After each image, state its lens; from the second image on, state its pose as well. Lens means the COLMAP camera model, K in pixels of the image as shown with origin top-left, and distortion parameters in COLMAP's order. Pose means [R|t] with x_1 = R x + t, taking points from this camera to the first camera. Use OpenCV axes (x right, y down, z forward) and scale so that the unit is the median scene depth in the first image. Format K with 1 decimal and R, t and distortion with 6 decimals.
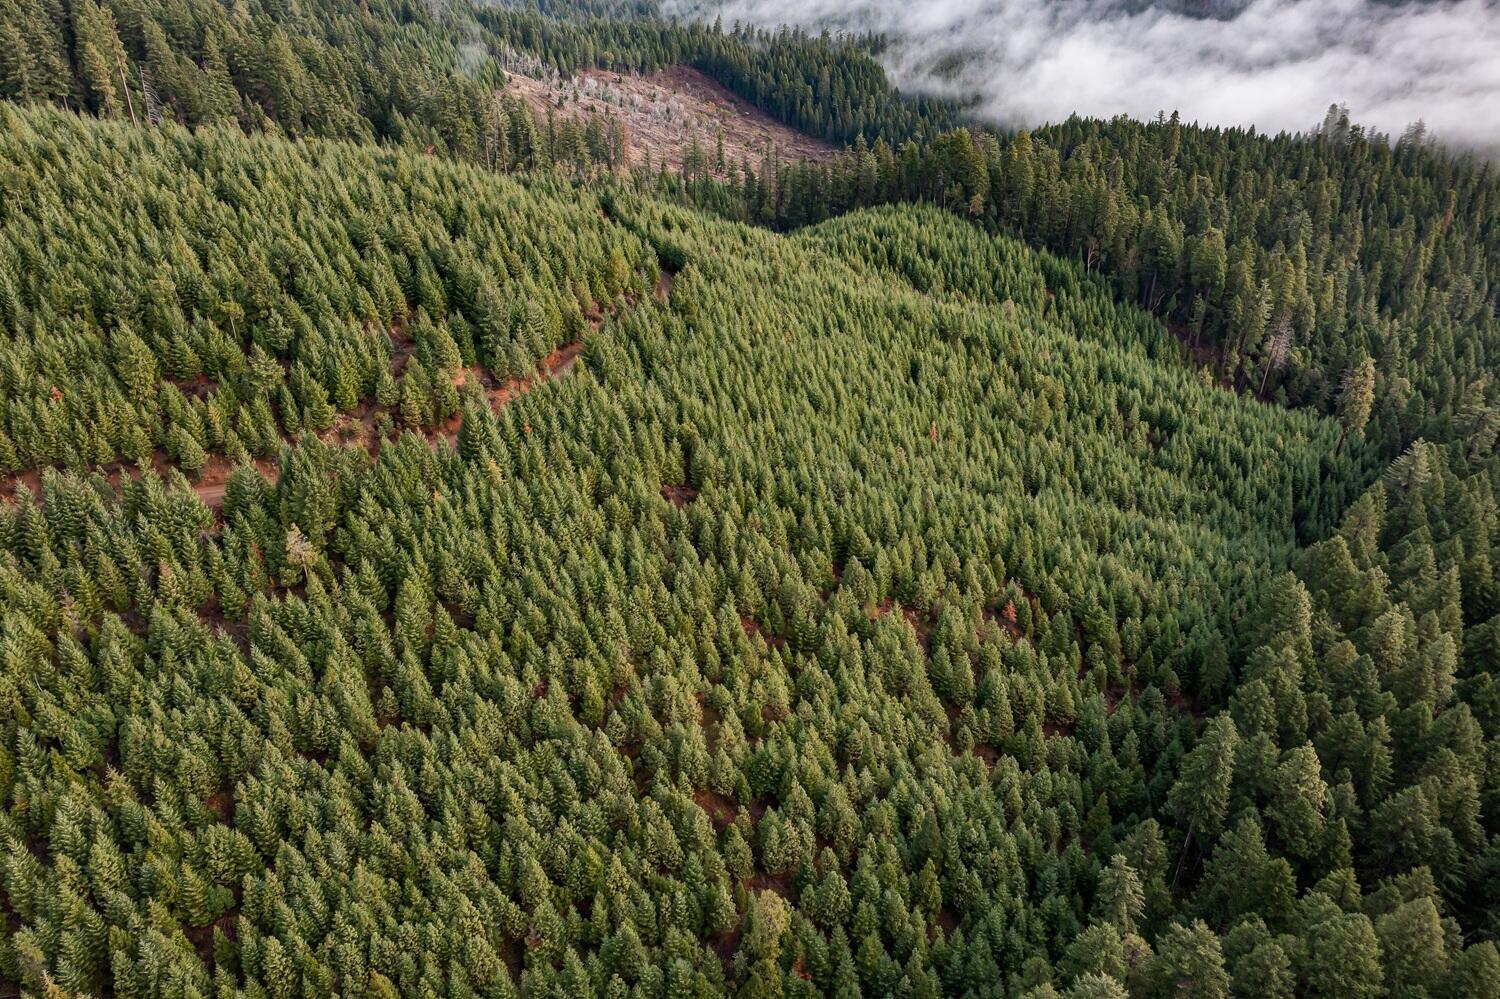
lens RADIAL K [[1200.8, 0, 739.4], [0, 1200.8, 504.1], [0, 0, 1]] dist [-0.005430, 0.012291]
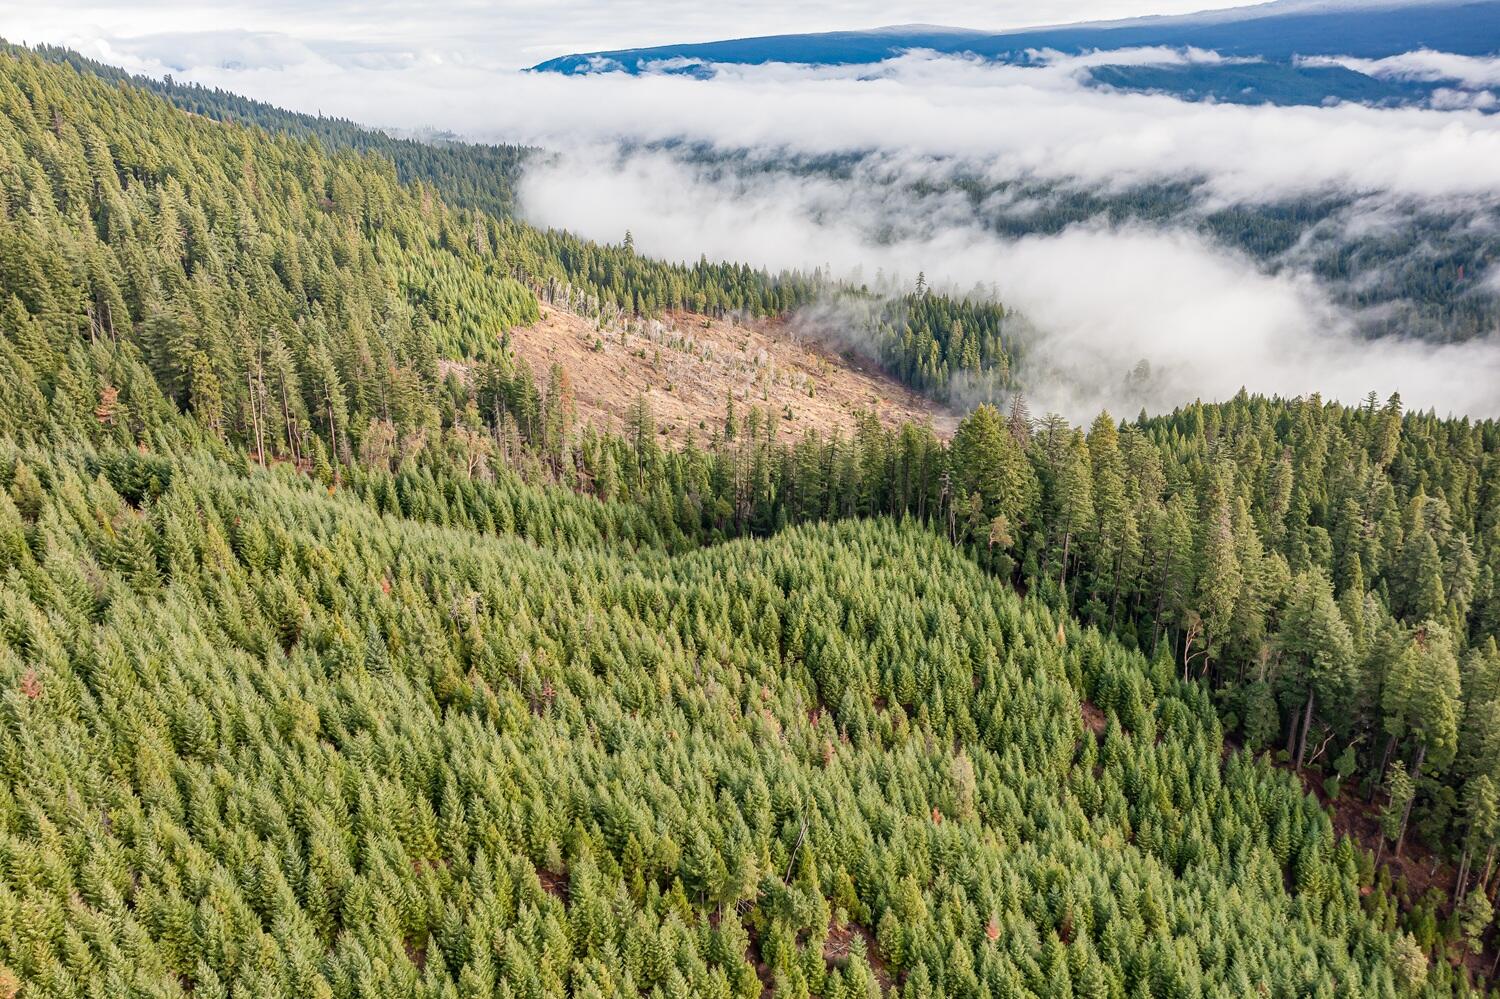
lens RADIAL K [[1200.8, 0, 741.3], [0, 1200.8, 506.5], [0, 0, 1]] dist [-0.005430, 0.012291]
pose [[0.980880, 0.067508, -0.182529, 0.362761], [-0.102109, 0.976965, -0.187386, -0.280601], [0.165674, 0.202441, 0.965179, 0.830587]]
